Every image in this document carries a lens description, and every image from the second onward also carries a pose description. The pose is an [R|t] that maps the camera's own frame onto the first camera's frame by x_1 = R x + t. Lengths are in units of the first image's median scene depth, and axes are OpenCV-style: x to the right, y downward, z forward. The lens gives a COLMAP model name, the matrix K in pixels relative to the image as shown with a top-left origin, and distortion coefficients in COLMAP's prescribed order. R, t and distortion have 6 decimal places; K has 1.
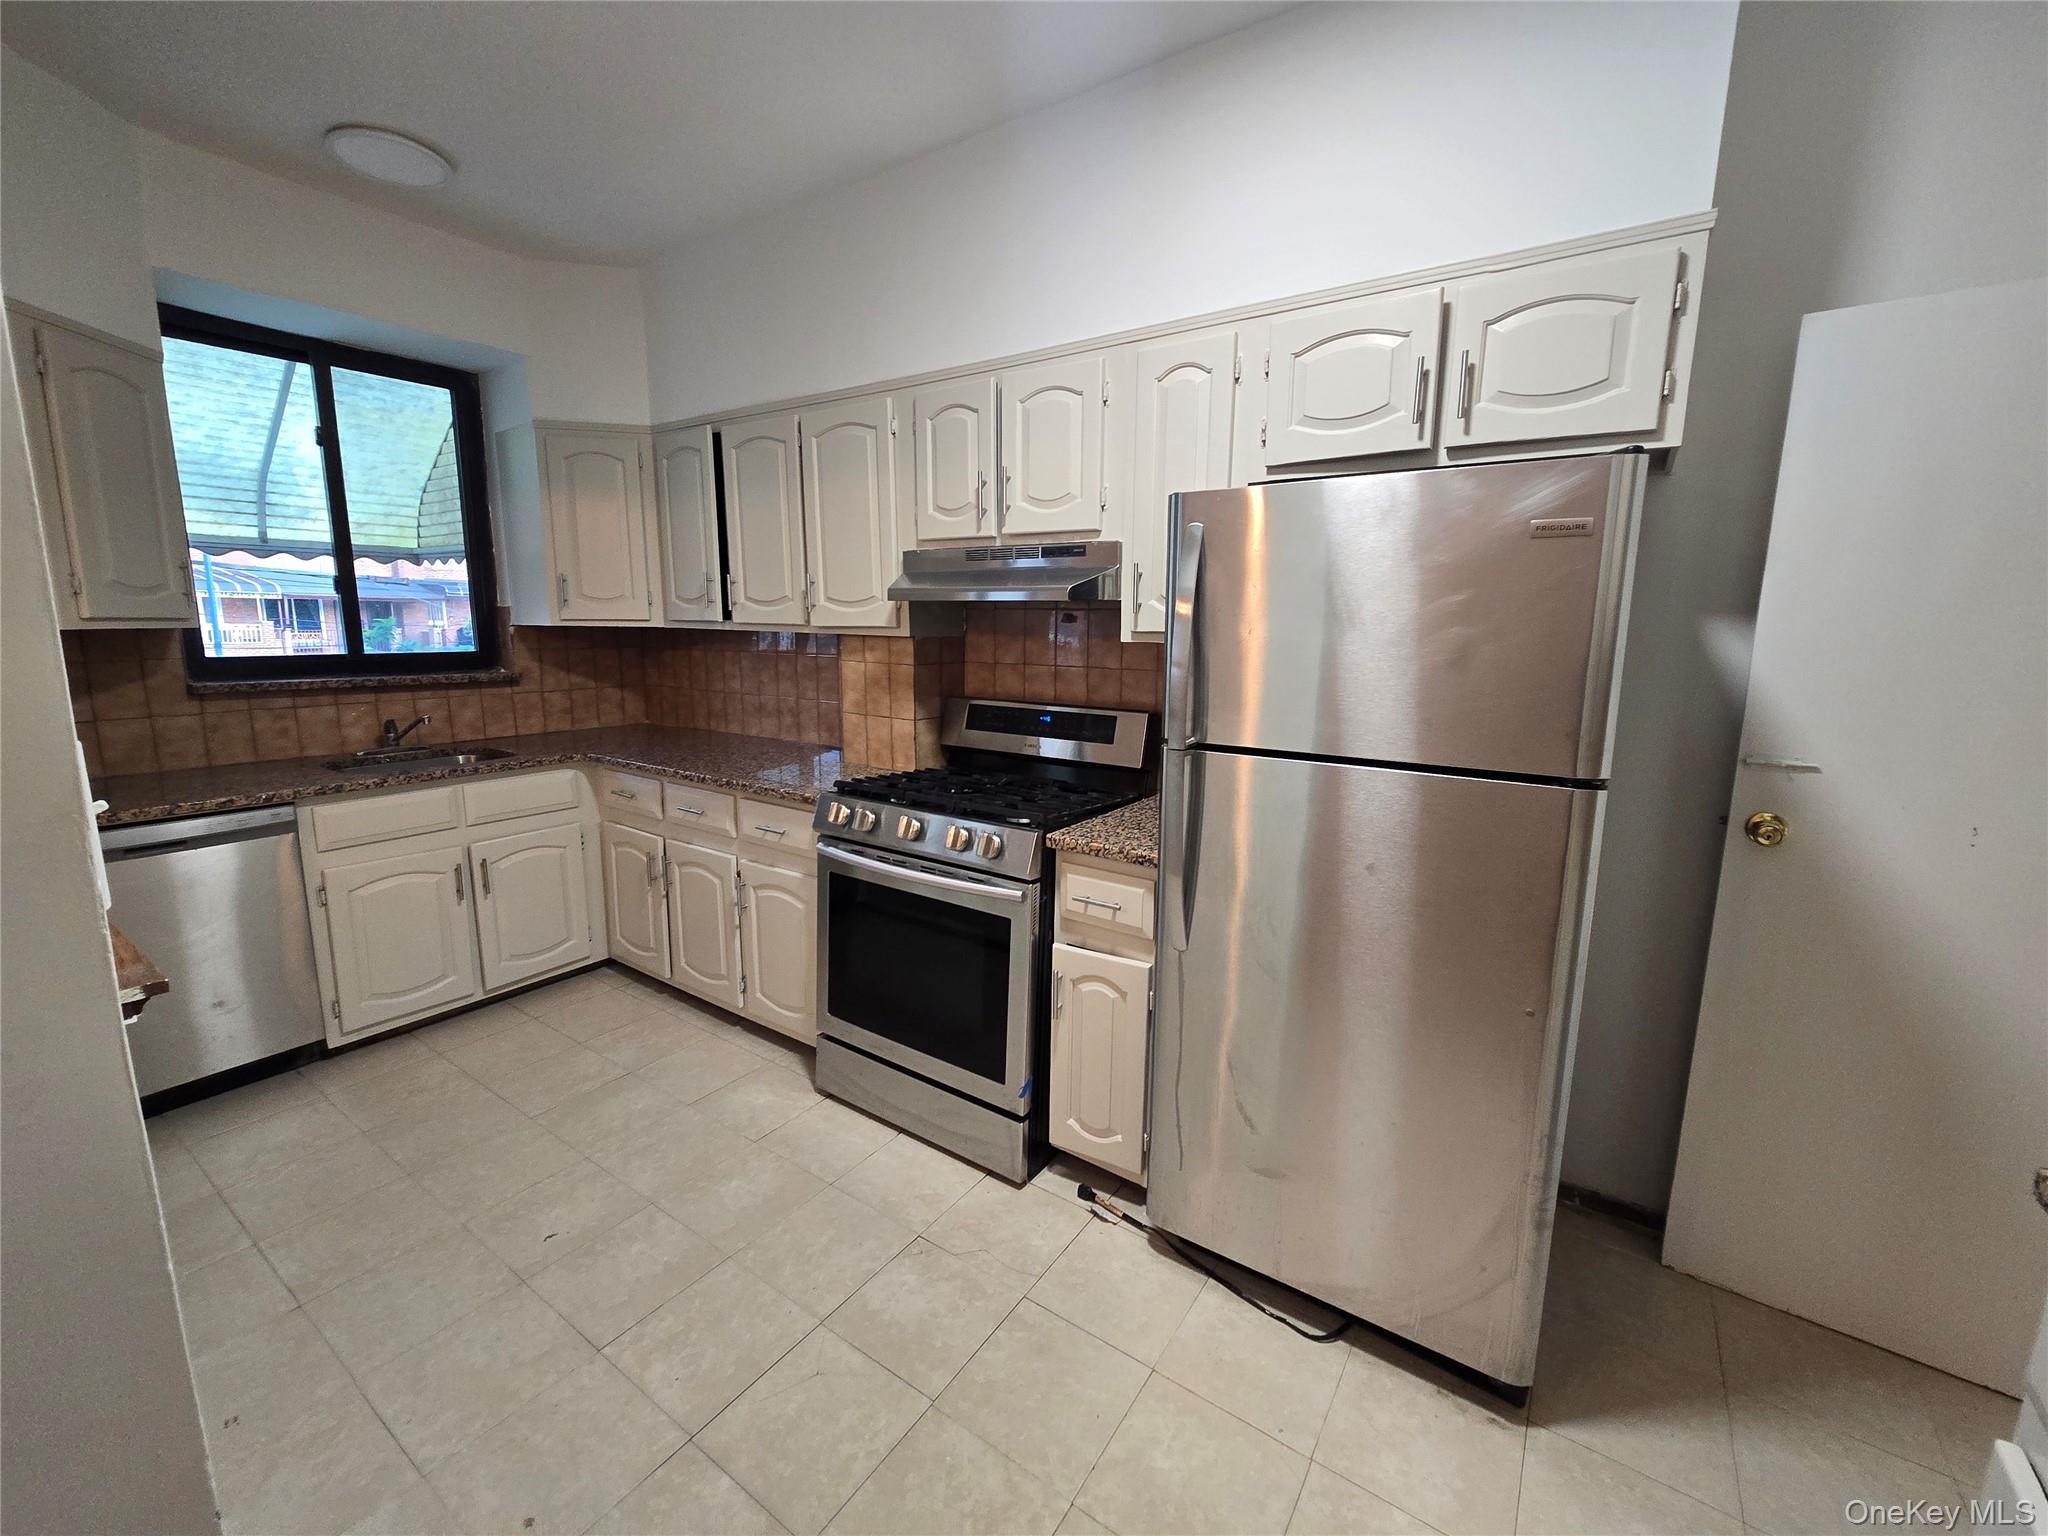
lens RADIAL K [[832.8, 0, 1026.9], [0, 832.8, 762.9], [0, 0, 1]] dist [-0.009828, 0.002165]
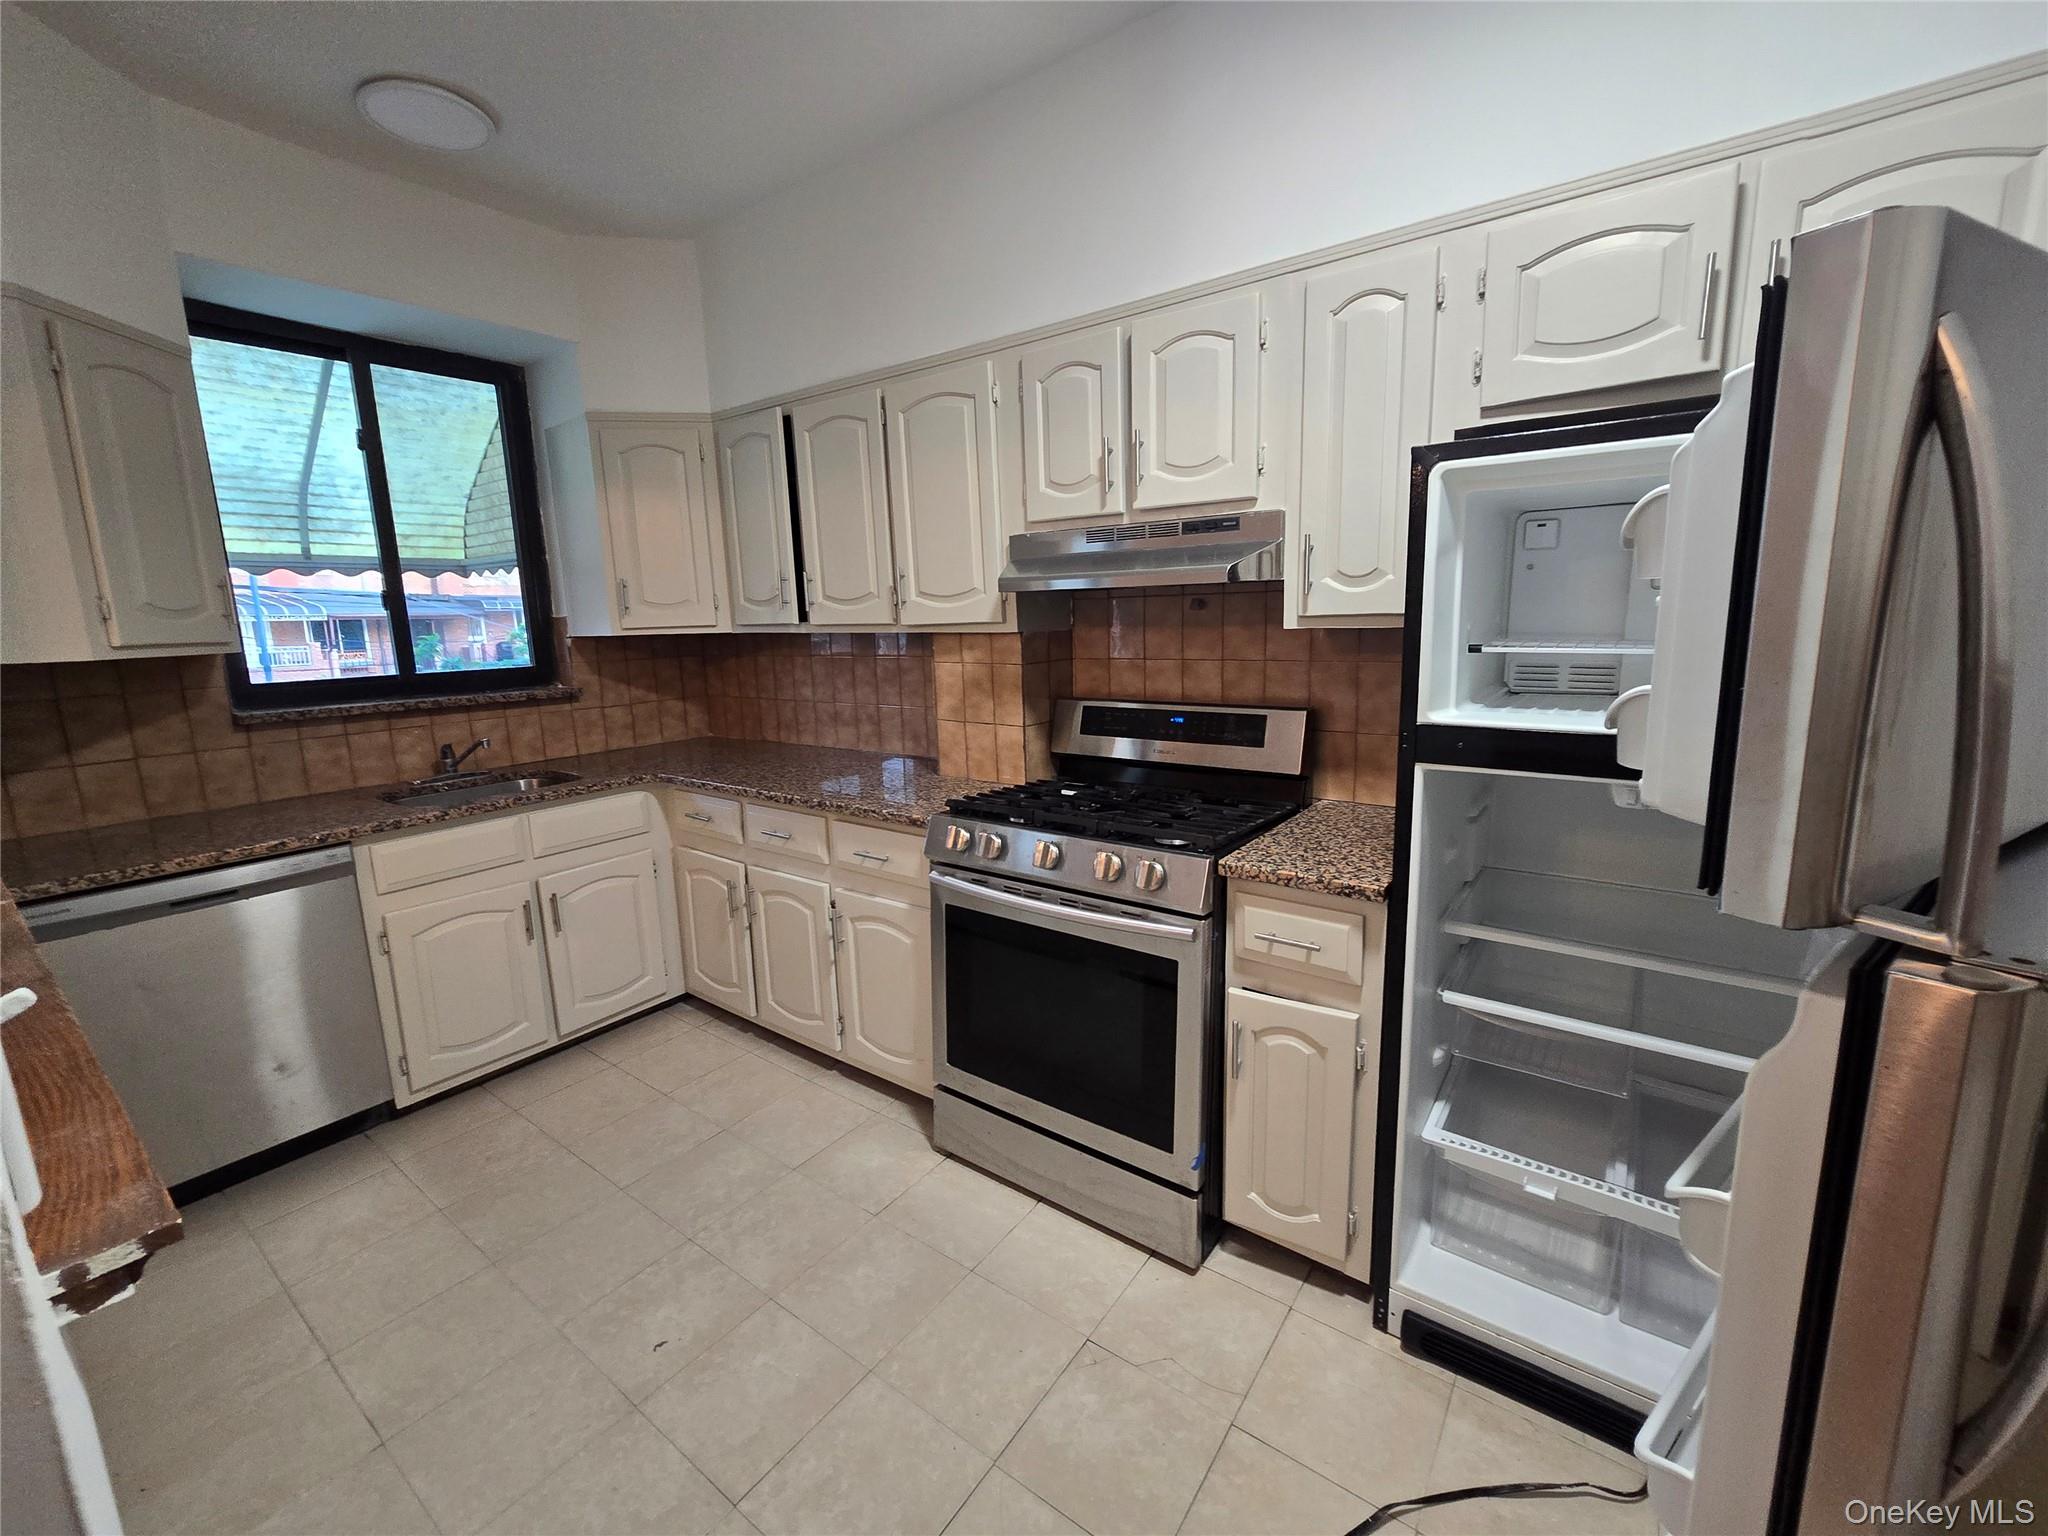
lens RADIAL K [[832.8, 0, 1023.7], [0, 832.8, 763.0], [0, 0, 1]] dist [-0.009828, 0.002165]
pose [[0.998752, -0.032321, -0.038077, -0.115407], [0.032608, 0.999444, 0.006935, -0.020882], [0.037832, -0.008168, 0.999251, 0.126062]]
